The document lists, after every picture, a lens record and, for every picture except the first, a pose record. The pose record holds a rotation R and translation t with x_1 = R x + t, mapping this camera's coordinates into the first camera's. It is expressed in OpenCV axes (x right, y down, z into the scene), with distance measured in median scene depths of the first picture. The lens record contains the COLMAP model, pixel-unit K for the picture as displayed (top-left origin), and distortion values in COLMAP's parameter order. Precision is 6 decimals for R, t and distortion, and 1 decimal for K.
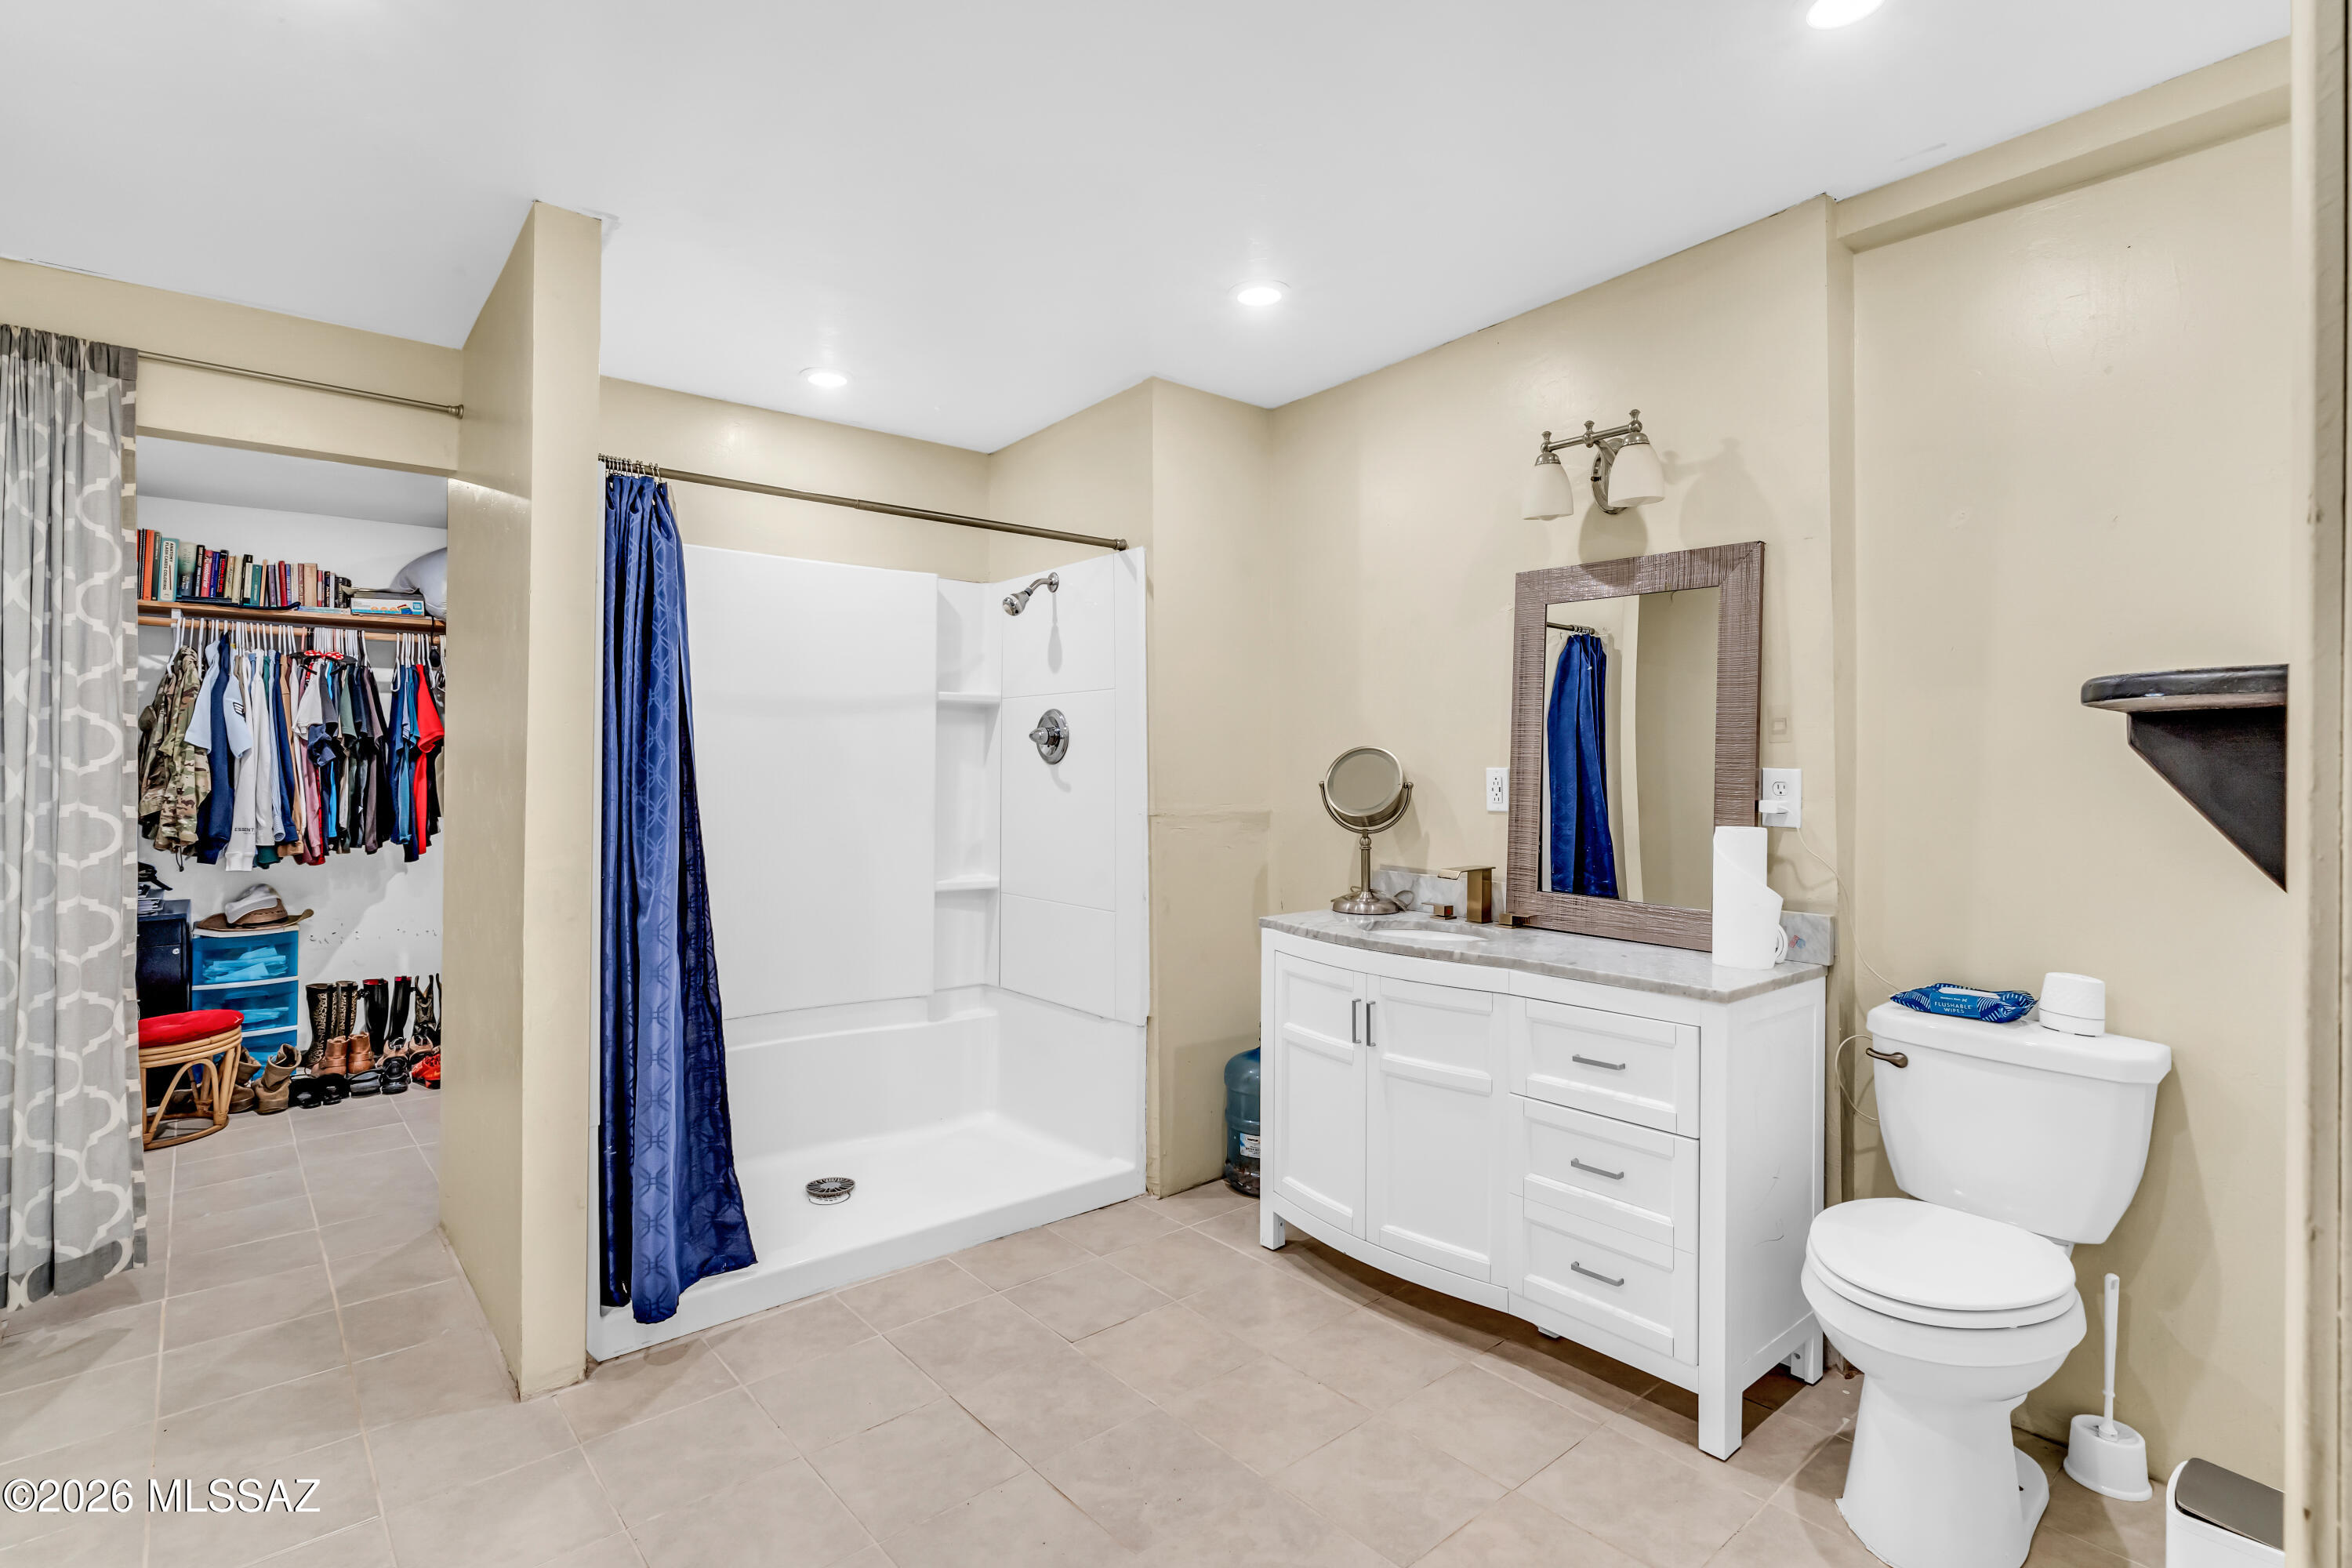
lens RADIAL K [[1124.0, 0, 1184.8], [0, 1124.0, 746.8], [0, 0, 1]] dist [0.003228, -0.000310]
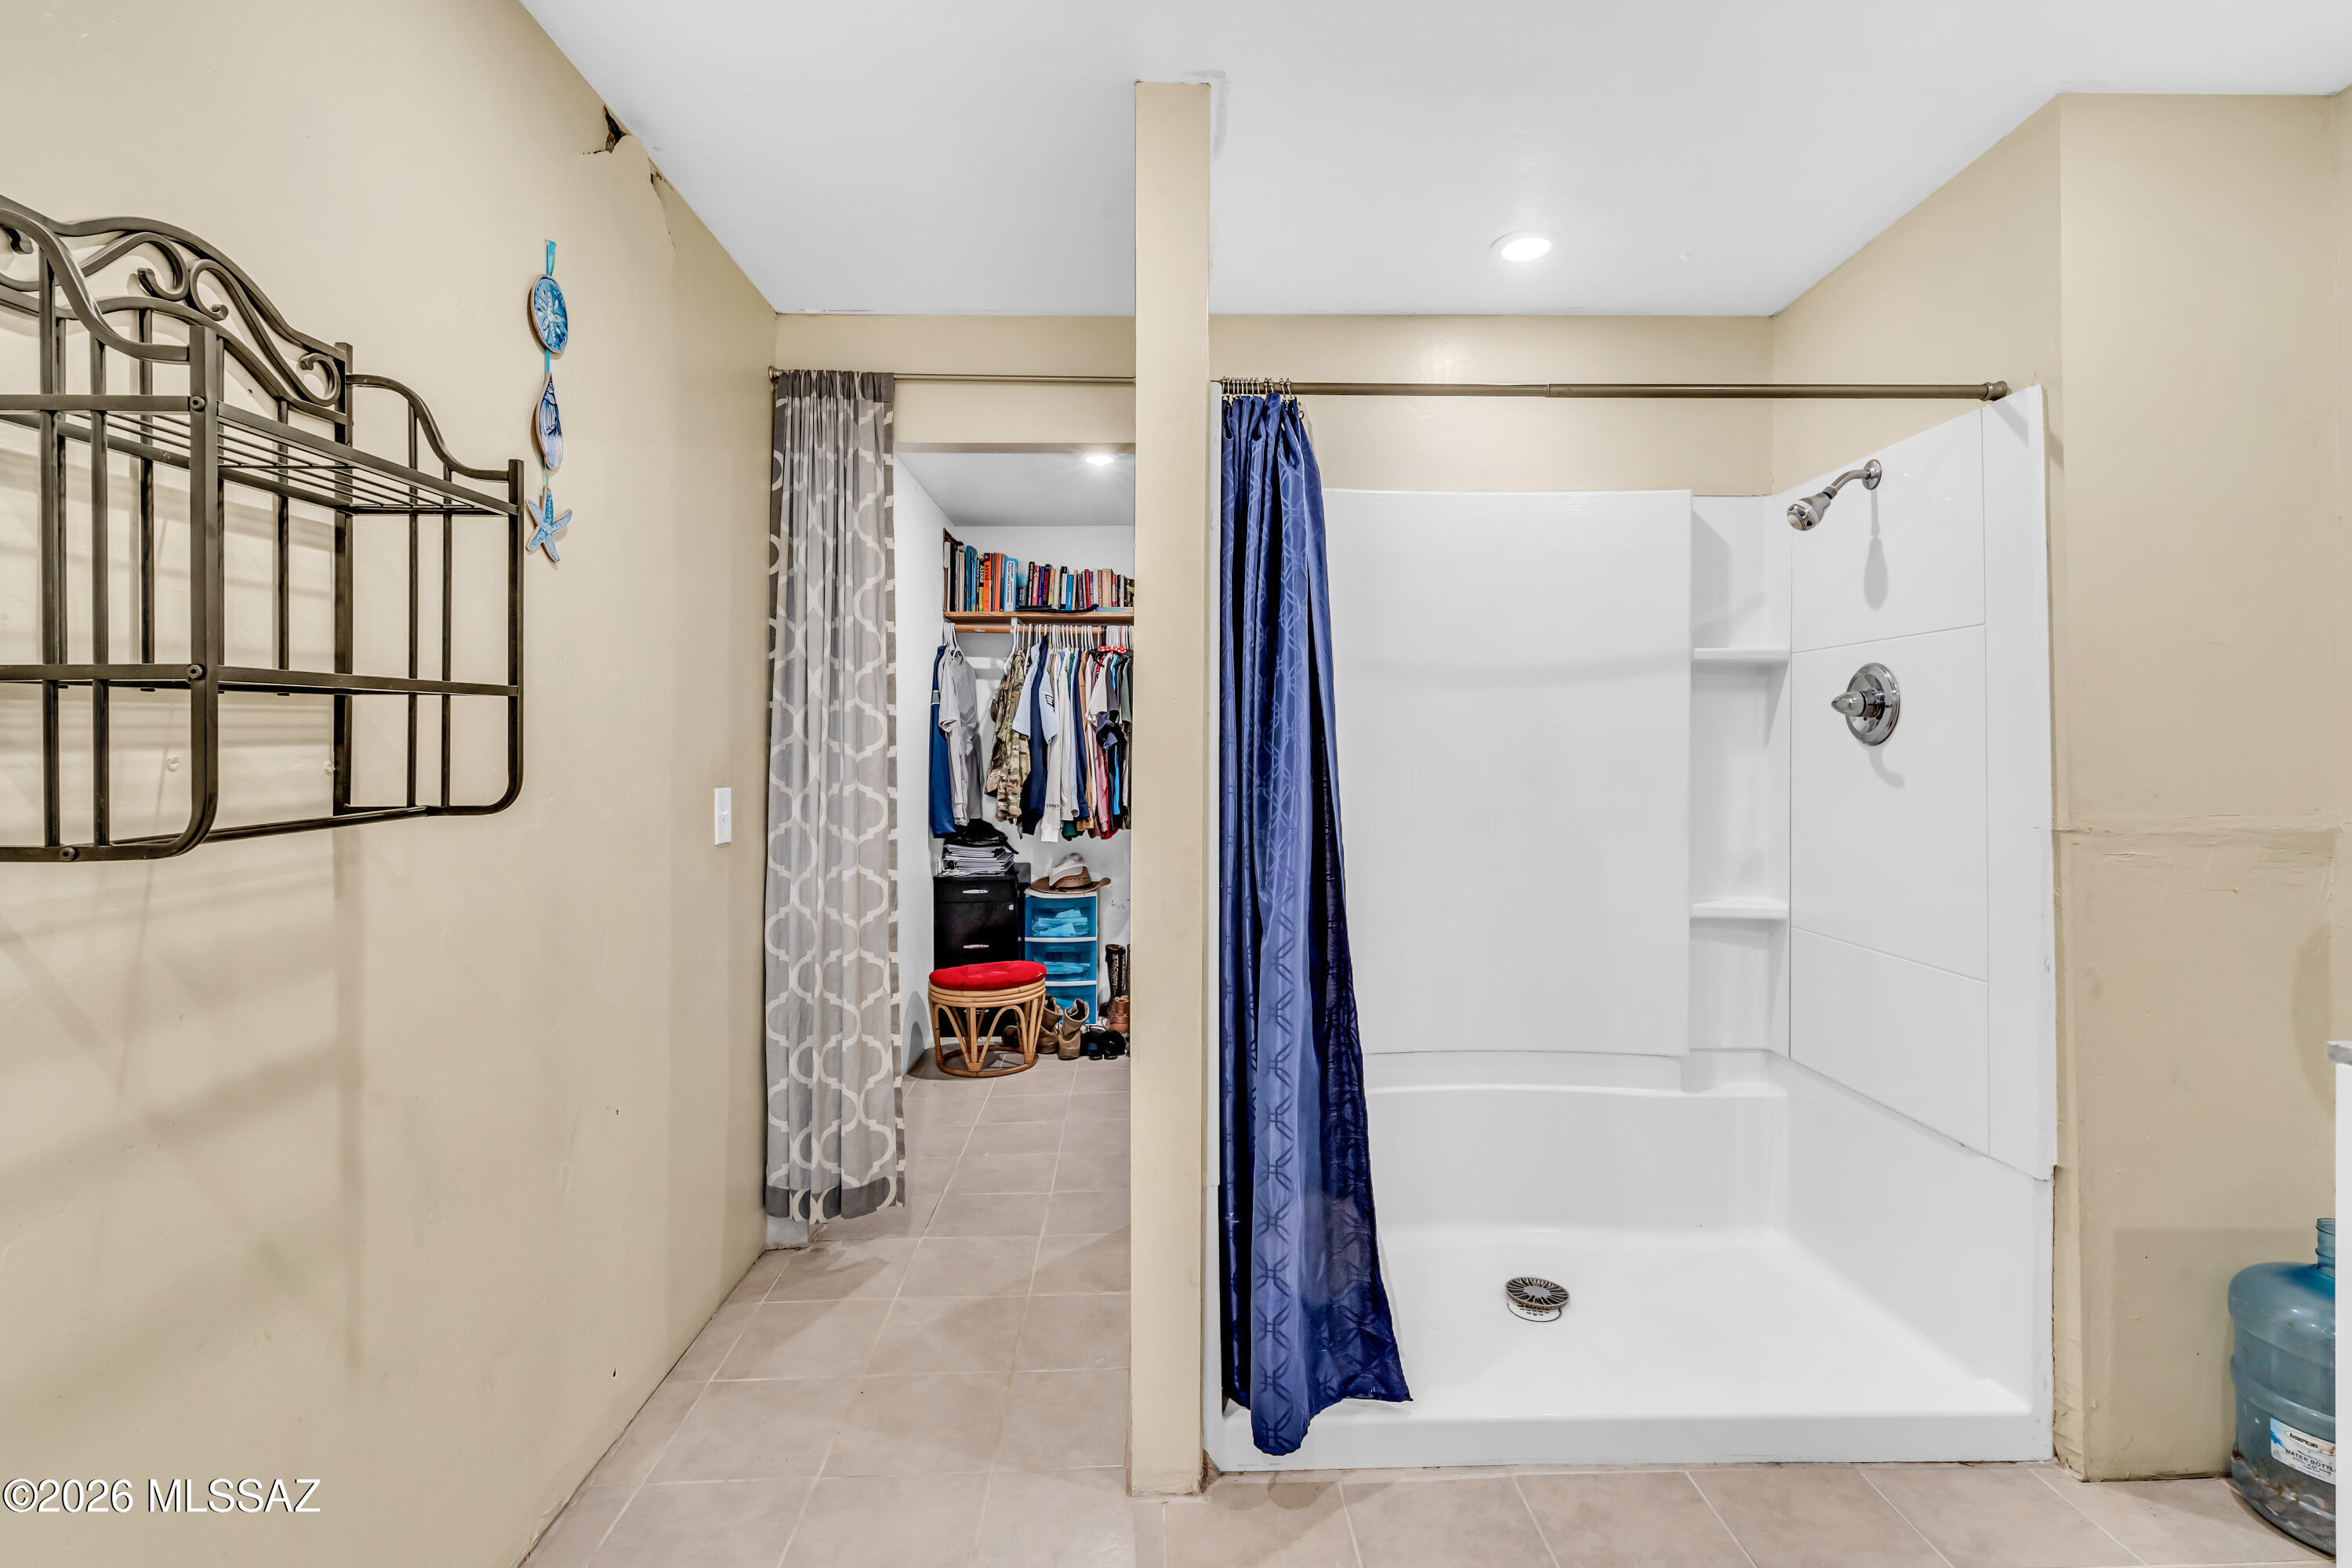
lens RADIAL K [[1124.0, 0, 1184.8], [0, 1124.0, 746.8], [0, 0, 1]] dist [0.003228, -0.000310]
pose [[0.773401, -0.003481, -0.633907, -0.009592], [0.013905, 0.999837, 0.011475, 0.002912], [0.633764, -0.017690, 0.773324, 0.228575]]
